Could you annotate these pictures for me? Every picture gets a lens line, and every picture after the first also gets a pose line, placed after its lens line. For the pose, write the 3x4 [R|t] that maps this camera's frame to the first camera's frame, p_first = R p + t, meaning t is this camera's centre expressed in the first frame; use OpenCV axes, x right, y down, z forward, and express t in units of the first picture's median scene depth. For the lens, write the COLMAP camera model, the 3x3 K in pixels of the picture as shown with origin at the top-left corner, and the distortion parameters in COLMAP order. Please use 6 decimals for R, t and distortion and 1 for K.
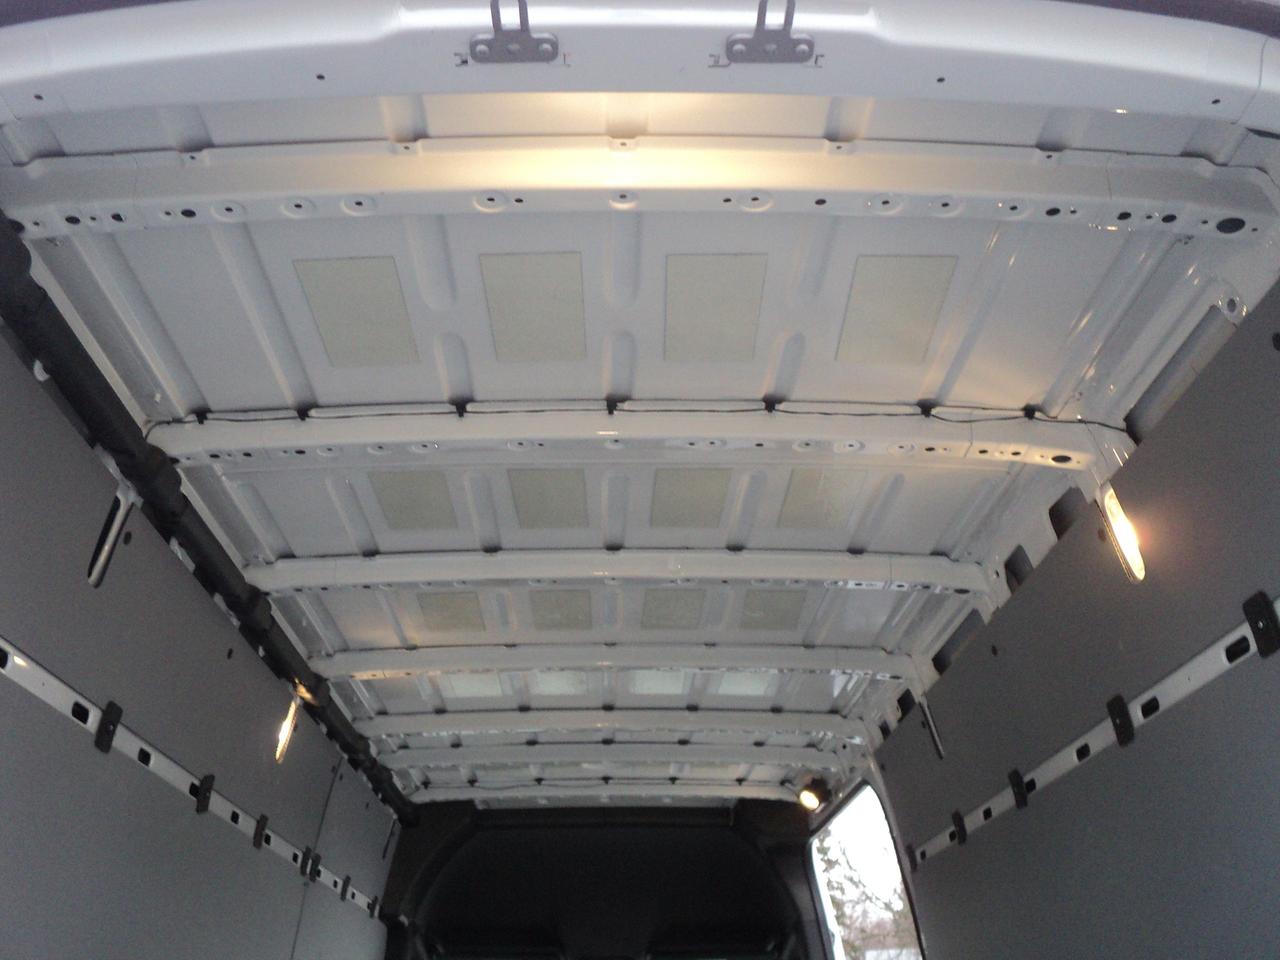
lens RADIAL K [[1324.7, 0, 613.5], [0, 1324.7, 487.4], [0, 0, 1]] dist [-0.203460, 0.216190]
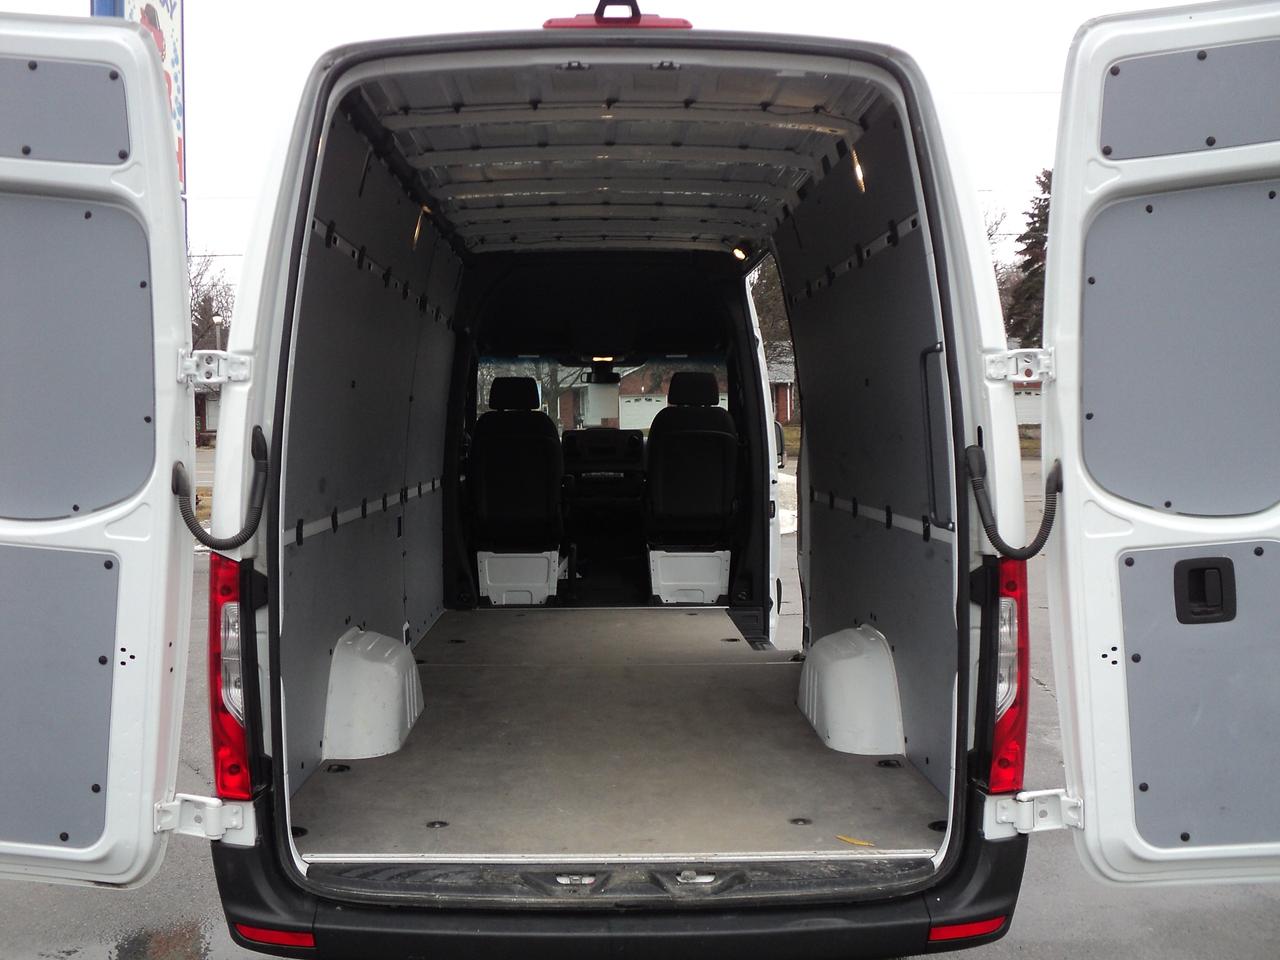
lens RADIAL K [[1324.7, 0, 613.5], [0, 1324.7, 487.4], [0, 0, 1]] dist [-0.203460, 0.216190]
pose [[0.999980, 0.003754, 0.005150, -0.001675], [-0.005646, 0.896723, 0.442555, -0.268054], [-0.002957, -0.442575, 0.896726, -0.675408]]
